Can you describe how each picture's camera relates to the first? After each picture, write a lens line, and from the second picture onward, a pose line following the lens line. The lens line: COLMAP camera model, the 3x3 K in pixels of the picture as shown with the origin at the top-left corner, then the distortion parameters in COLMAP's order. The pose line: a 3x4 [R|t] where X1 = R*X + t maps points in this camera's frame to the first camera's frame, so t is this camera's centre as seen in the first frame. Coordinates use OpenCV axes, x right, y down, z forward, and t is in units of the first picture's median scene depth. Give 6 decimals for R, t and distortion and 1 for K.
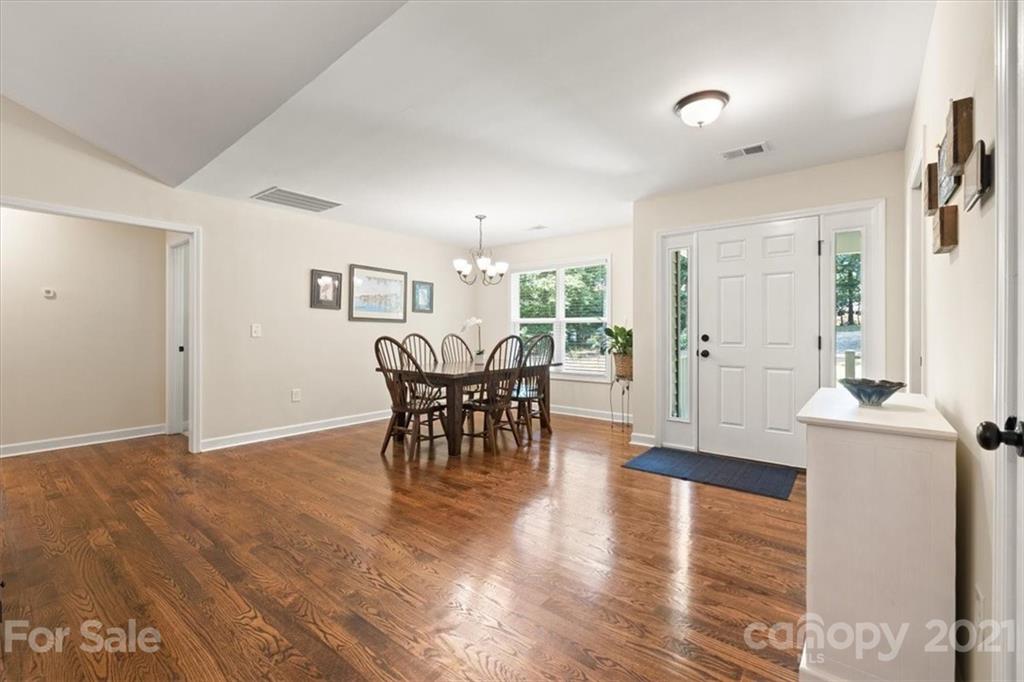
lens RADIAL K [[437.8, 0, 512.1], [0, 437.8, 333.8], [0, 0, 1]] dist [-0.000938, 0.000512]
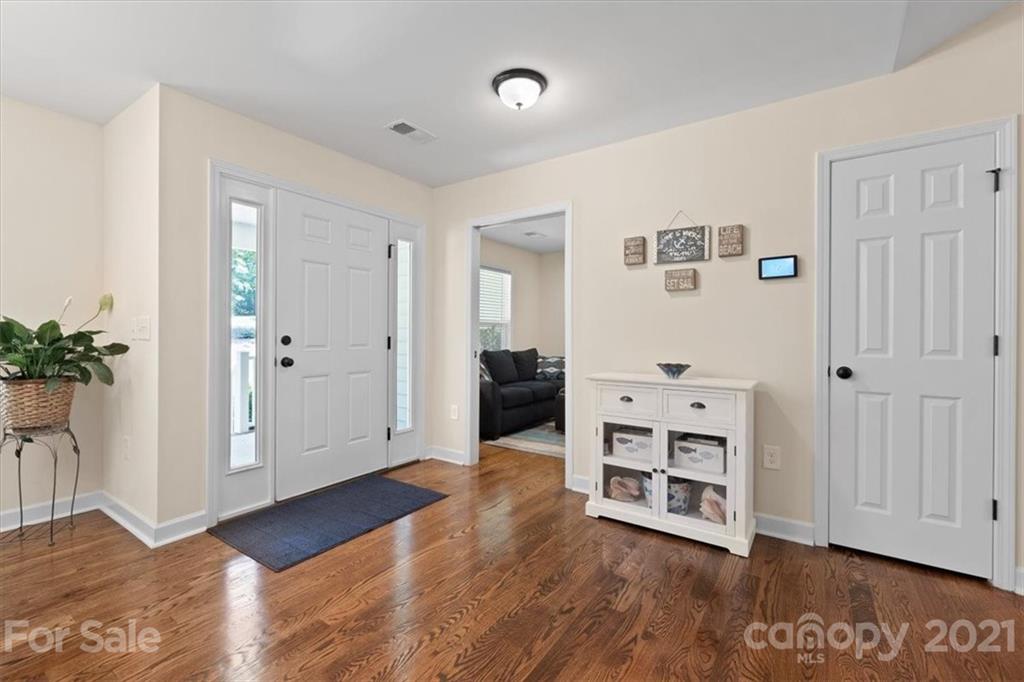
lens RADIAL K [[437.8, 0, 512.1], [0, 437.8, 333.8], [0, 0, 1]] dist [-0.000938, 0.000512]
pose [[-0.079988, -0.002890, 0.996792, -0.300394], [-0.002993, 0.999992, 0.002659, -0.004114], [-0.996791, -0.002771, -0.079996, 0.676424]]
